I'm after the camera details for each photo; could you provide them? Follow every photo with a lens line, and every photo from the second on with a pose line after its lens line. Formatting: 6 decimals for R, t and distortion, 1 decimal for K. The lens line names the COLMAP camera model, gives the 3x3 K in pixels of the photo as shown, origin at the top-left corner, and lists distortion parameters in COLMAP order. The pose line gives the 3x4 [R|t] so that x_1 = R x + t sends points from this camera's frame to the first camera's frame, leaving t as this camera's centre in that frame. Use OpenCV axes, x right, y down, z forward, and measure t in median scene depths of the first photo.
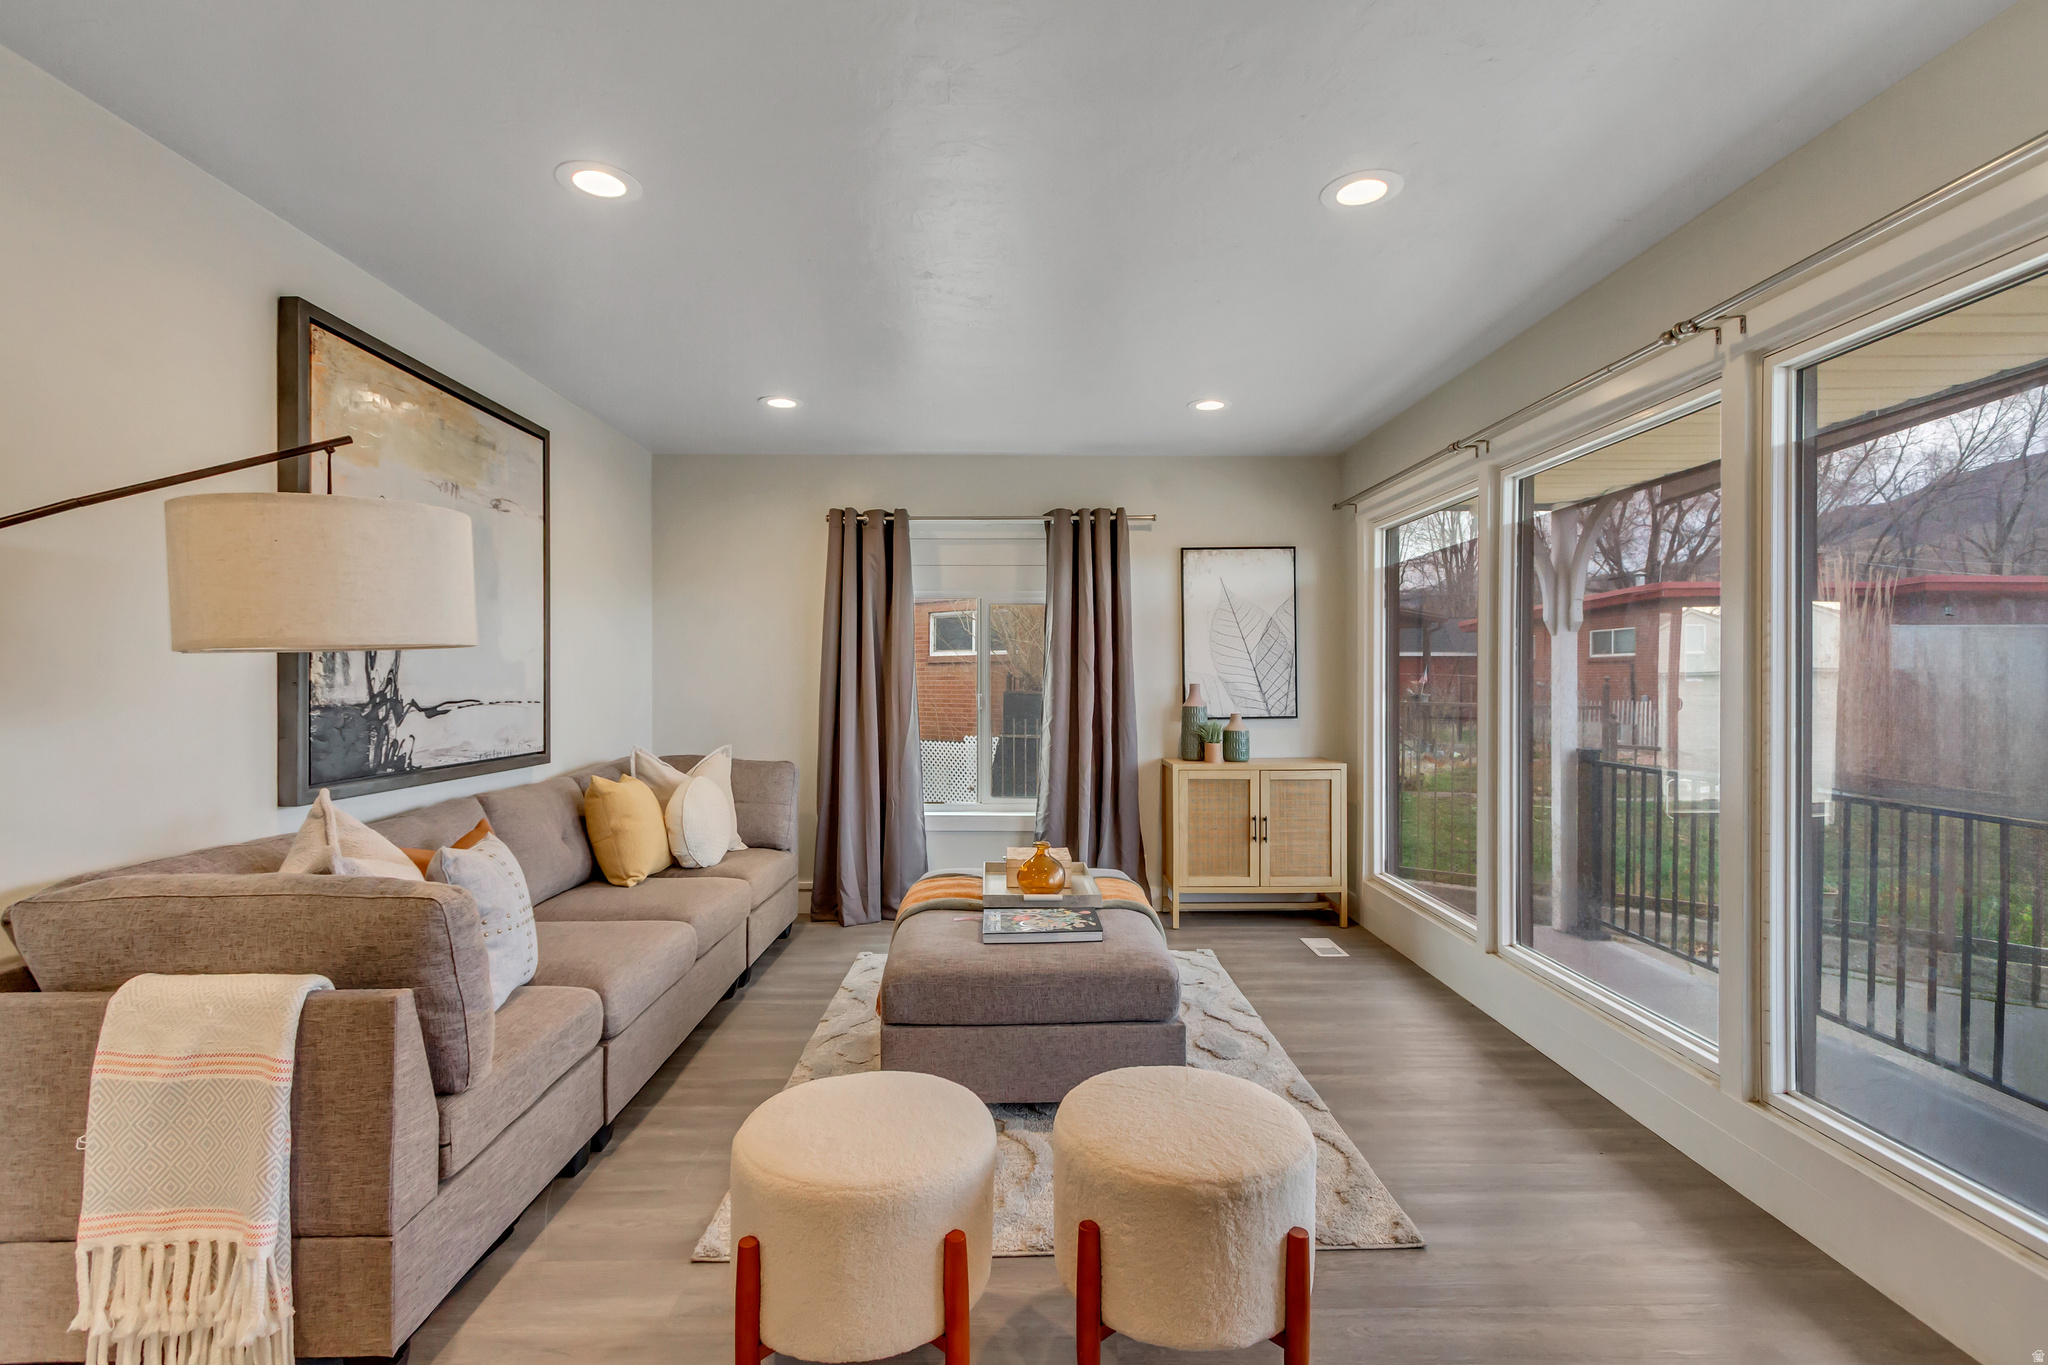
lens RADIAL K [[941.9, 0, 1018.9], [0, 941.9, 677.7], [0, 0, 1]] dist [0.006938, -0.000778]
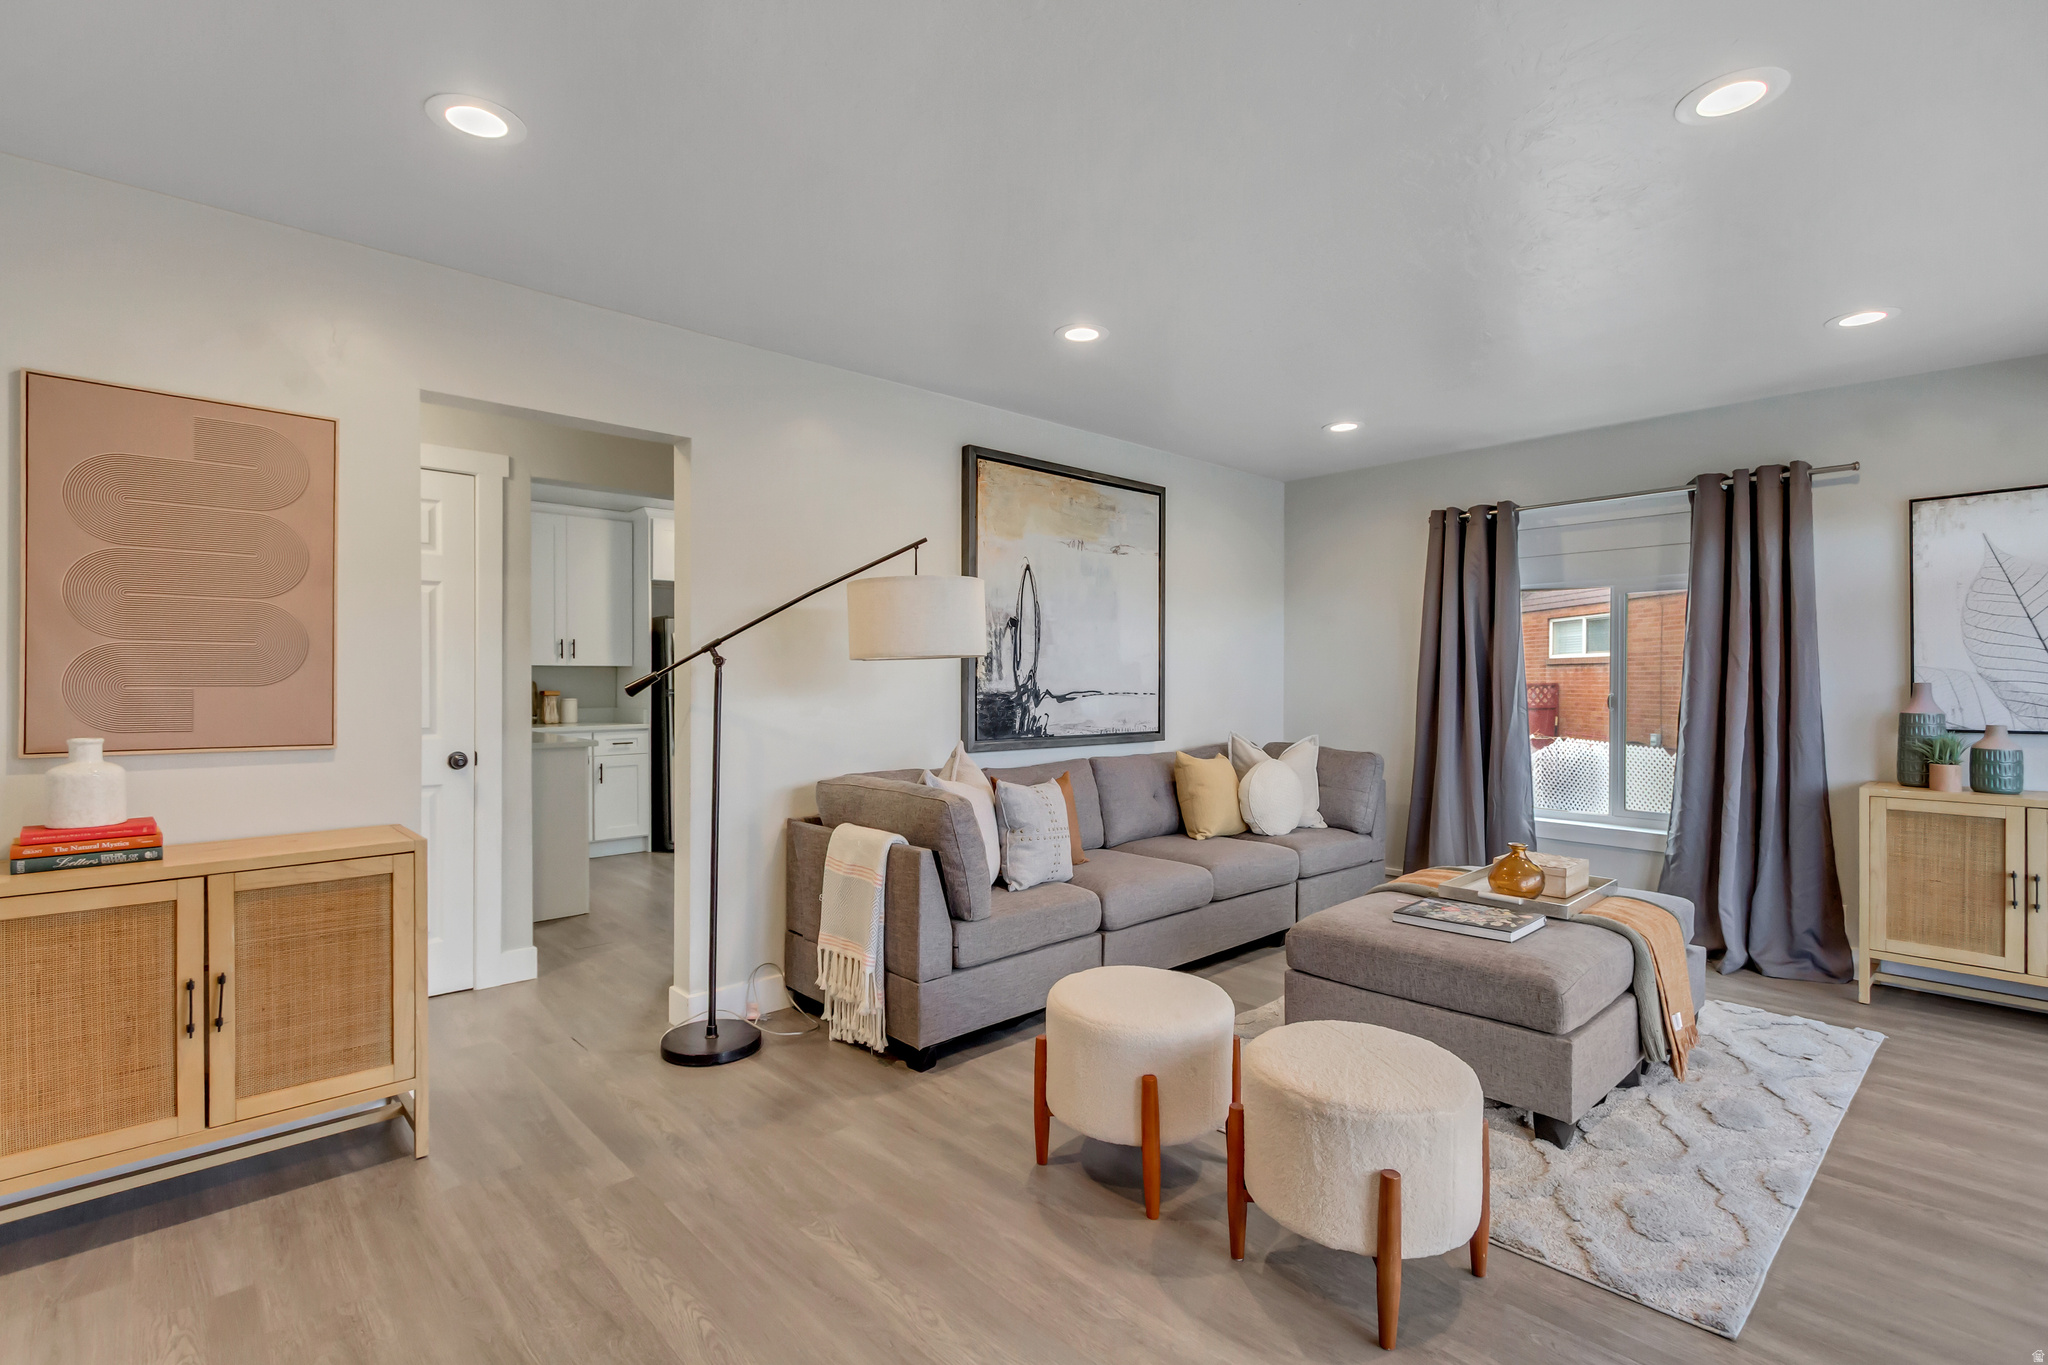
lens RADIAL K [[941.9, 0, 1021.2], [0, 941.9, 678.4], [0, 0, 1]] dist [0.006938, -0.000778]
pose [[0.670533, 0.000689, -0.741880, 0.445628], [-0.000253, 1.000000, 0.000700, 0.004151], [0.741880, -0.000281, 0.670533, -0.032496]]
